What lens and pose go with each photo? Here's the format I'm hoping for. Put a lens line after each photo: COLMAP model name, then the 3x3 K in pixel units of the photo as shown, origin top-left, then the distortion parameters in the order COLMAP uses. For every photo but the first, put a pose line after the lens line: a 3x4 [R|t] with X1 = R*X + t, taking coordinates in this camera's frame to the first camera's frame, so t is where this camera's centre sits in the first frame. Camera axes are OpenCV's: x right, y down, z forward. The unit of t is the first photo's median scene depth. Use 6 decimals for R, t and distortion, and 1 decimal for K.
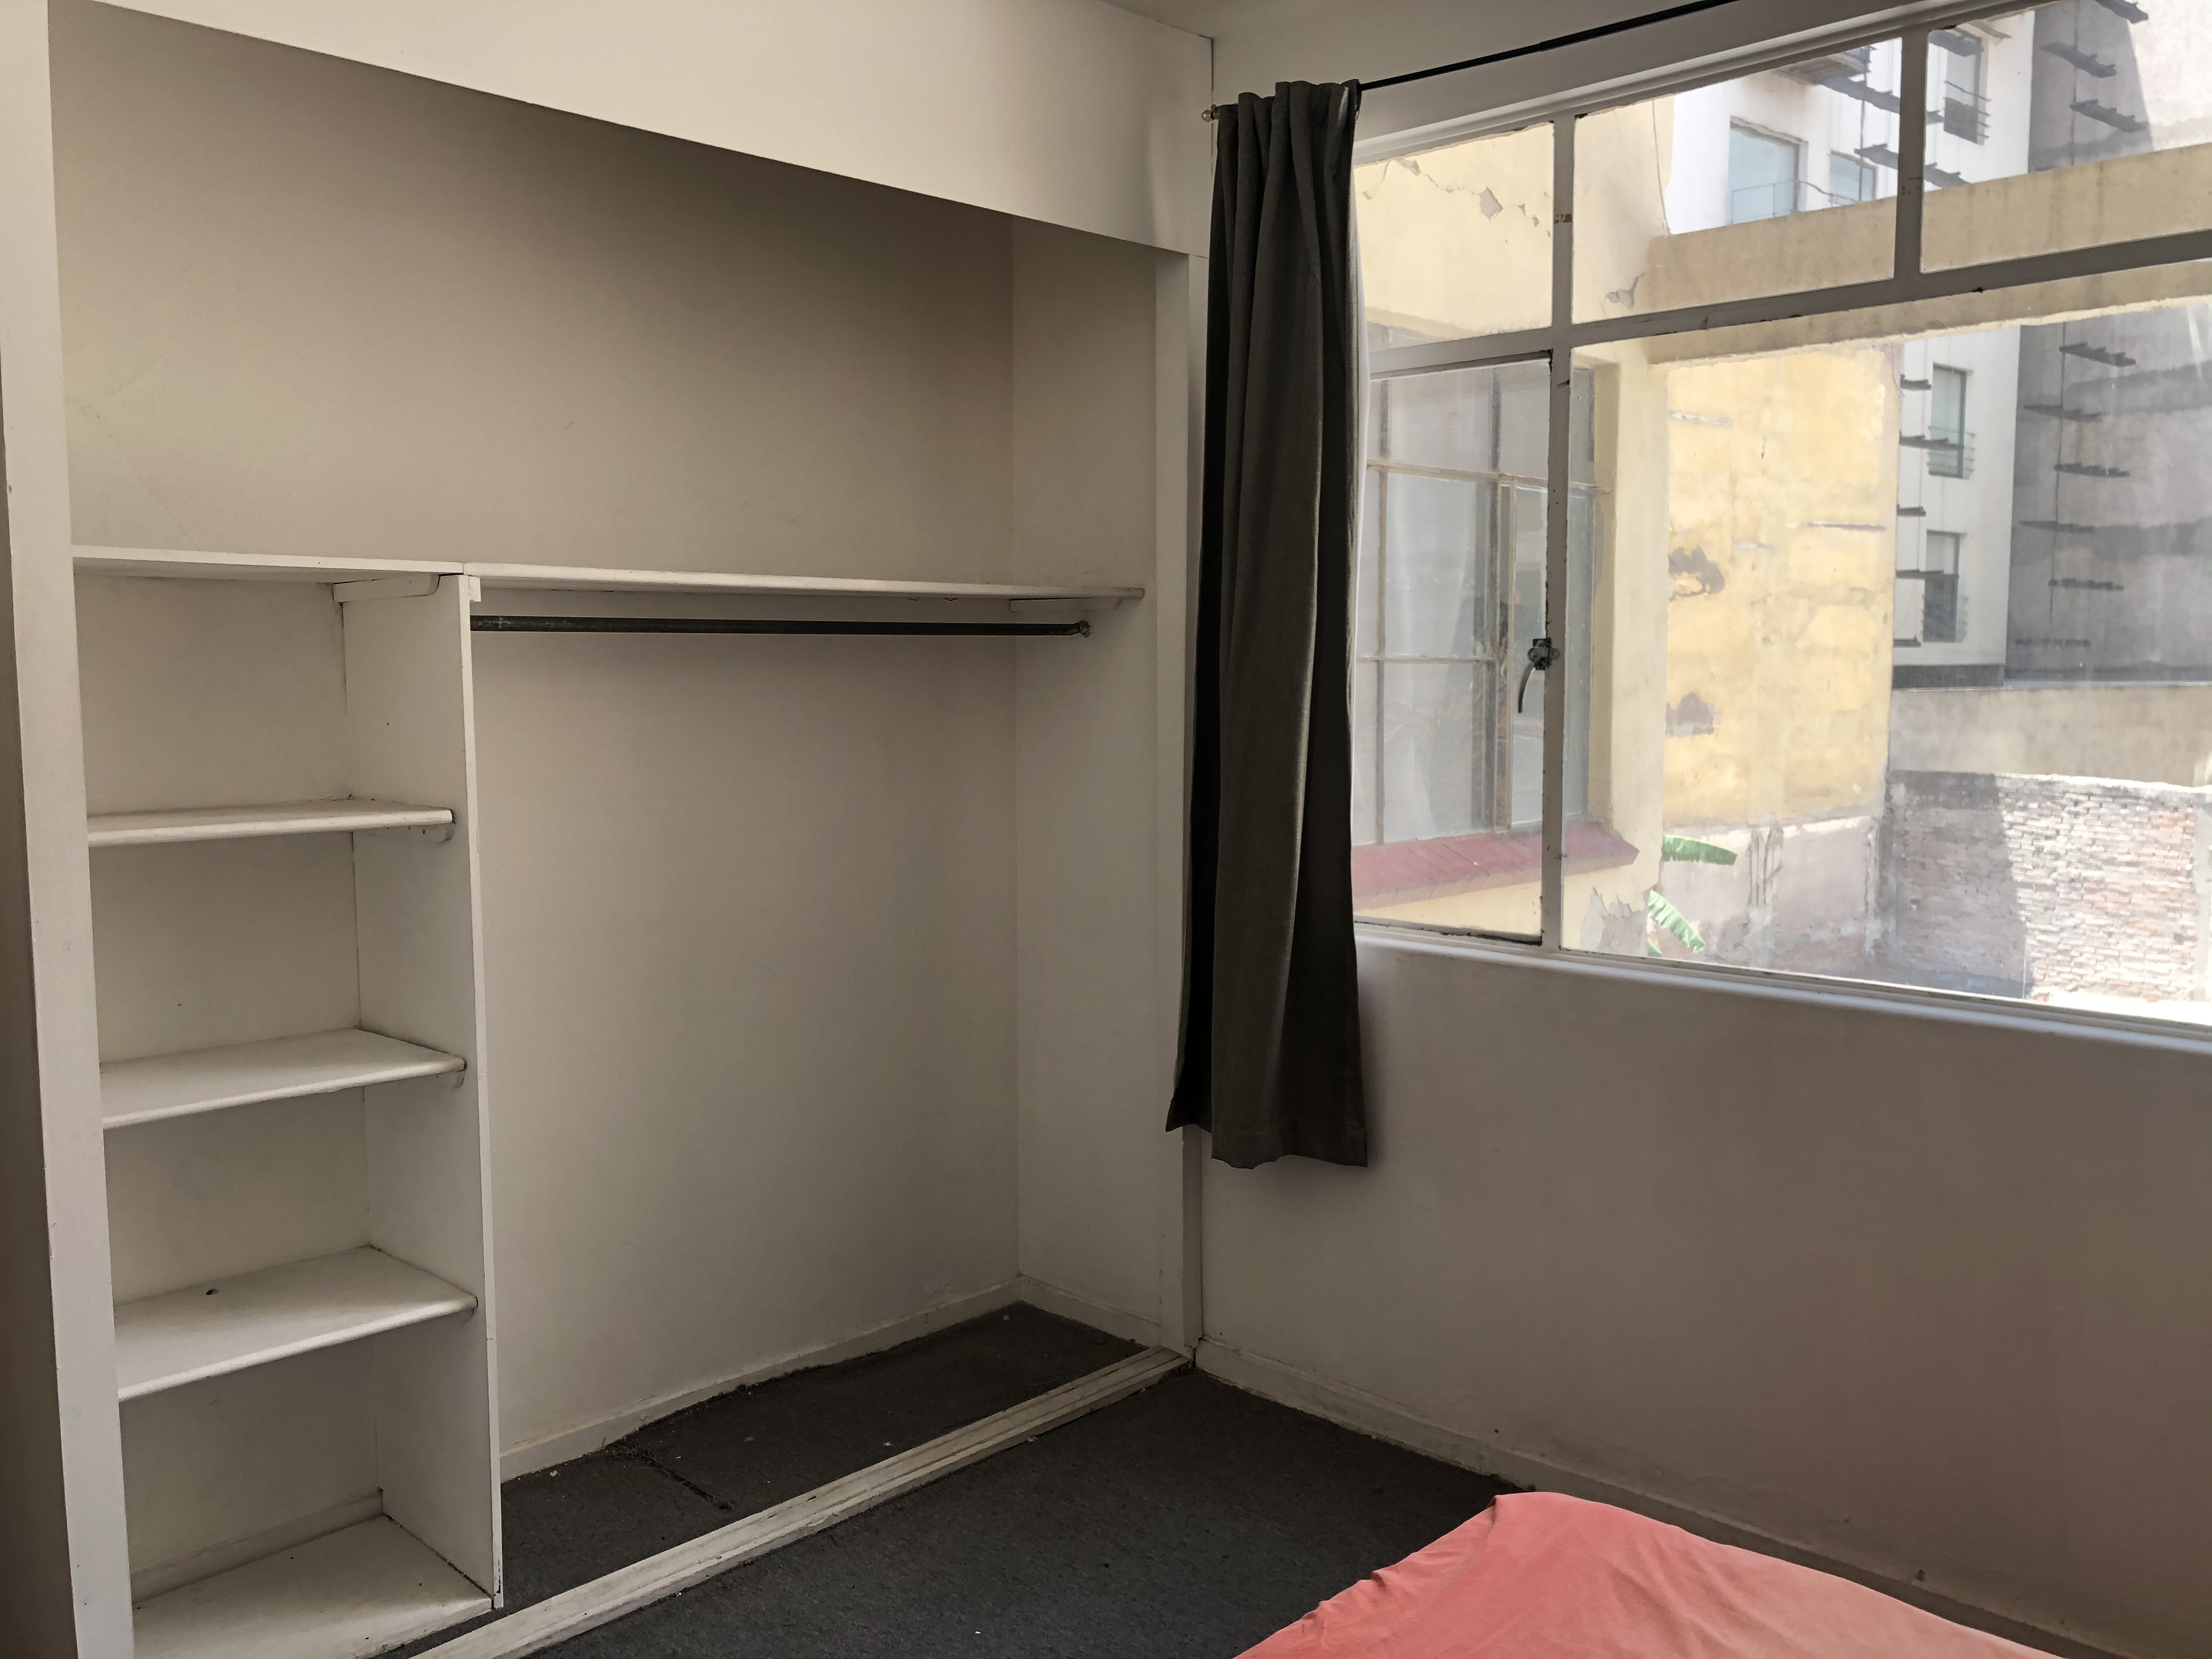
lens RADIAL K [[1815.6, 0, 1105.0], [0, 1815.6, 828.0], [0, 0, 1]] dist [0.042413, -0.042771]
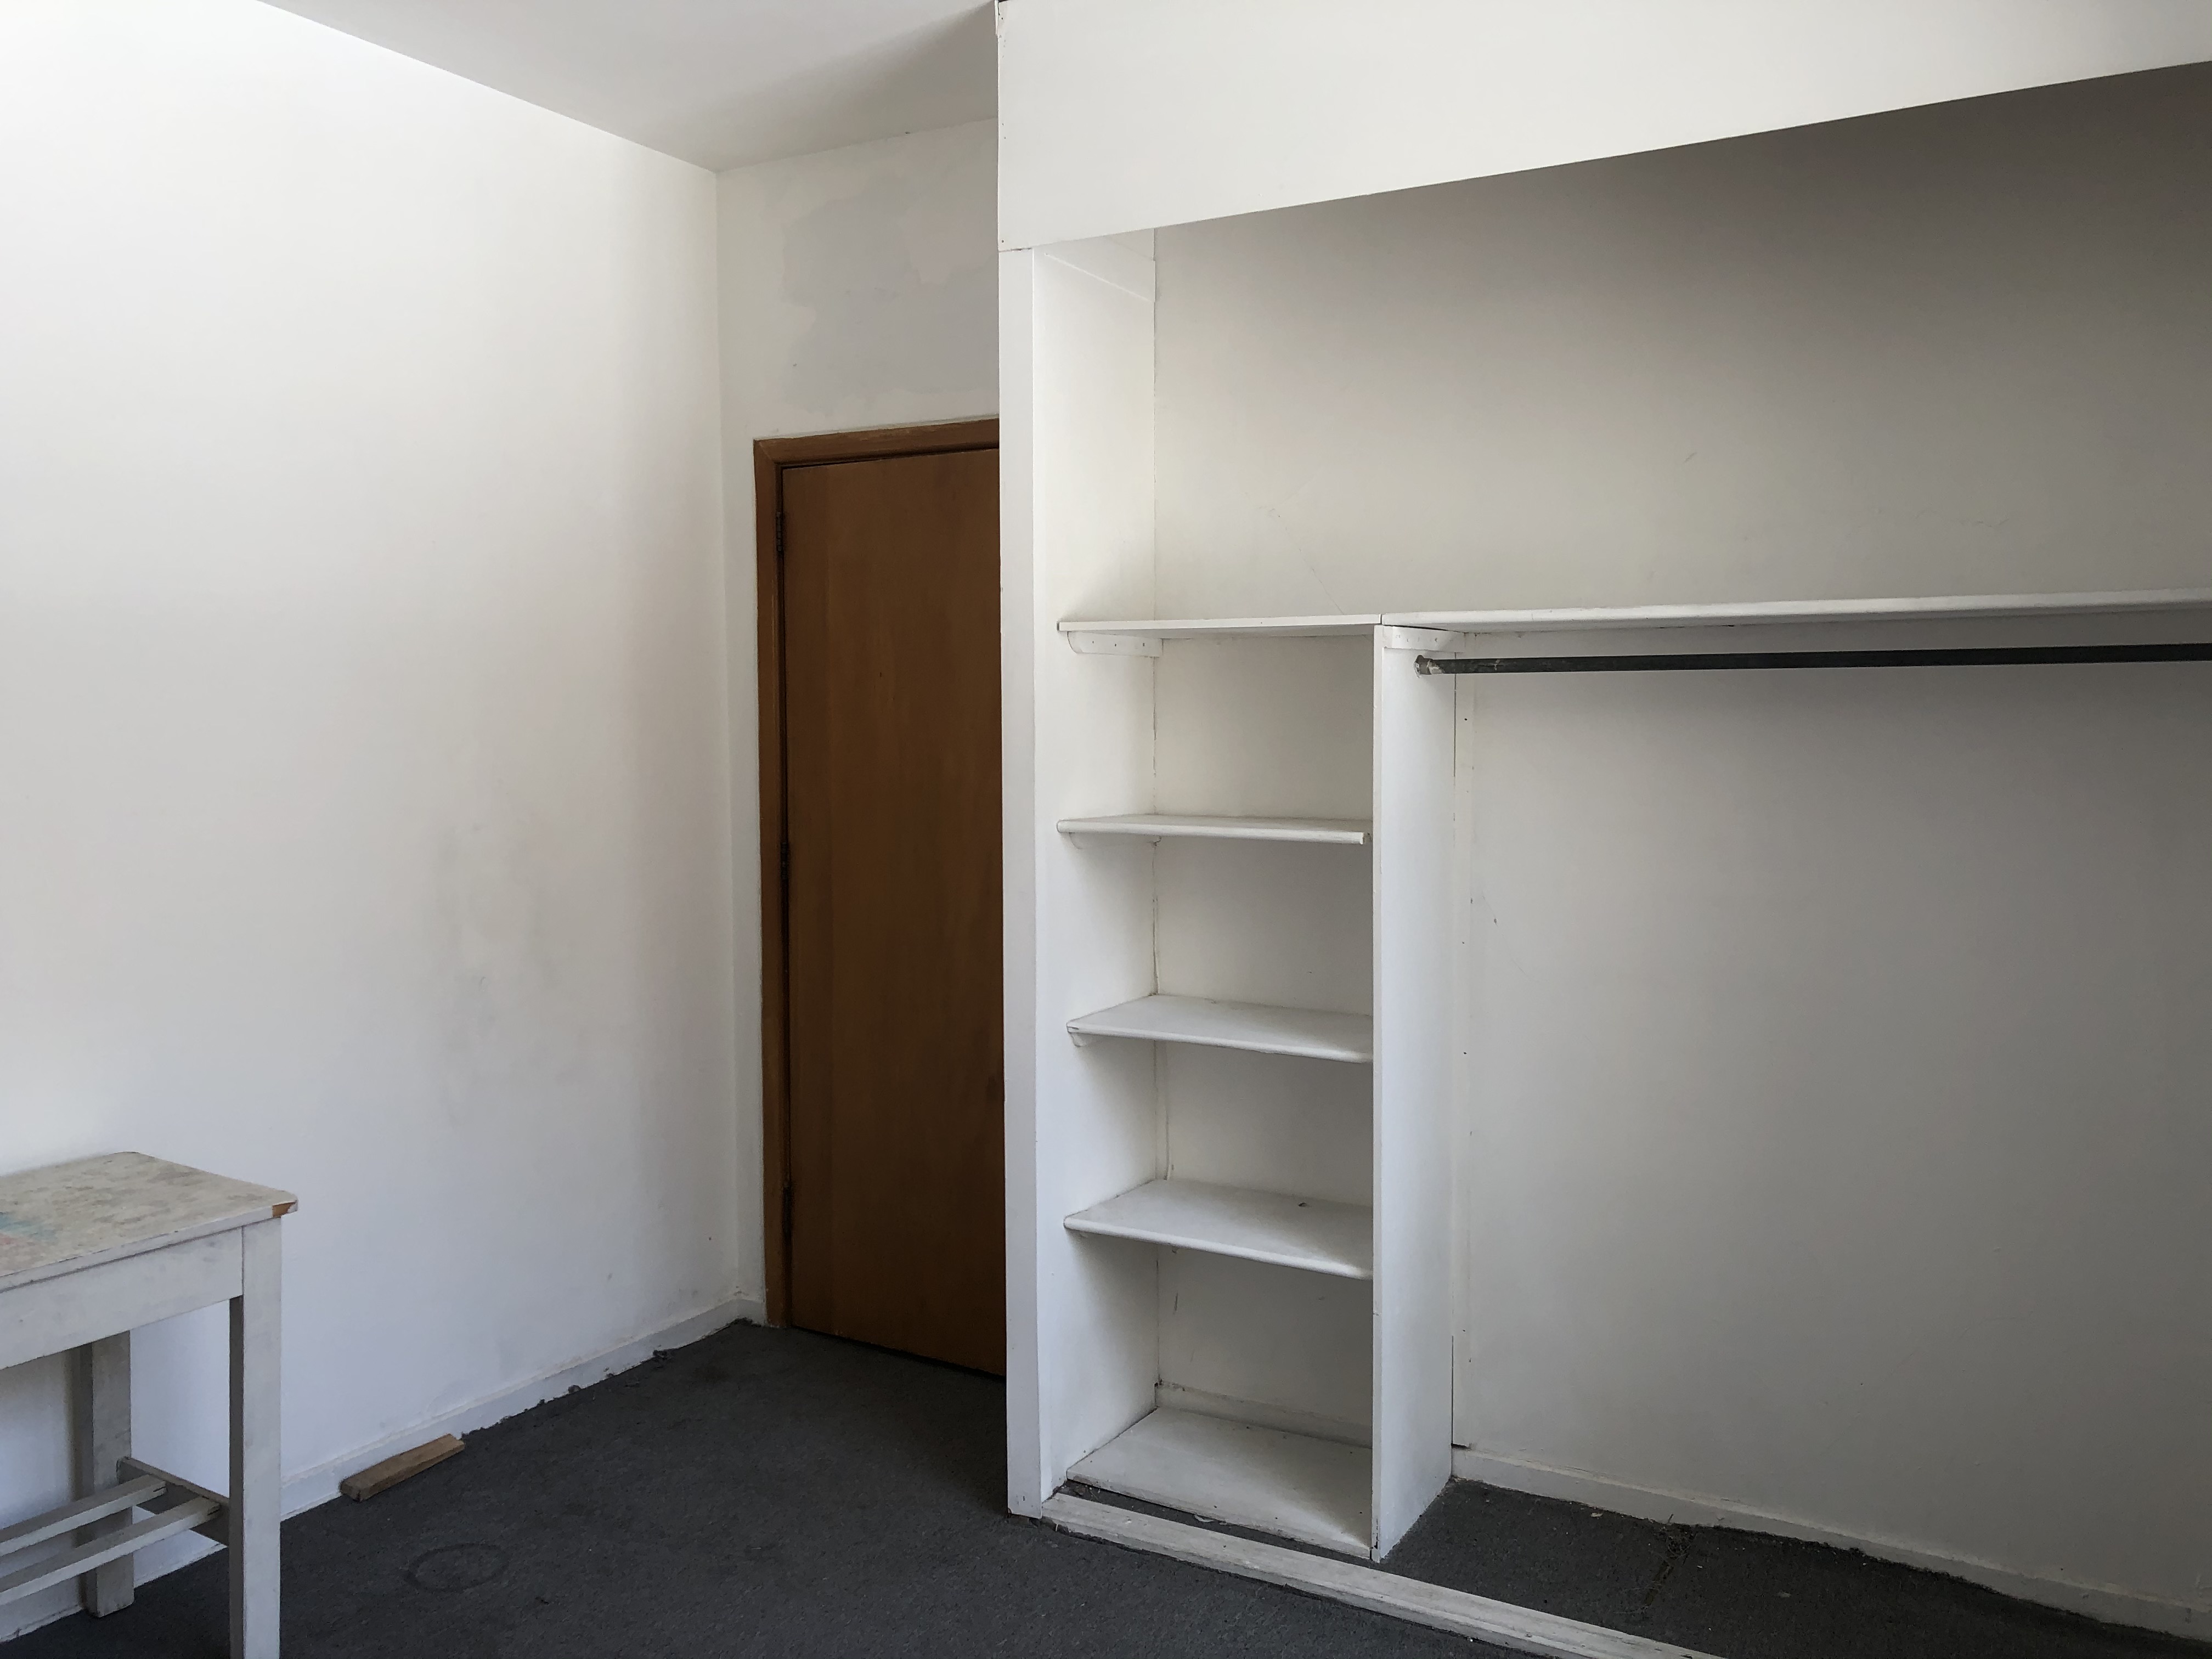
lens RADIAL K [[1815.6, 0, 1101.2], [0, 1815.6, 827.6], [0, 0, 1]] dist [0.042413, -0.042771]
pose [[0.238185, 0.065587, -0.969003, 0.636614], [-0.086247, 0.995204, 0.046160, -0.046773], [0.967383, 0.072579, 0.242700, 0.521128]]
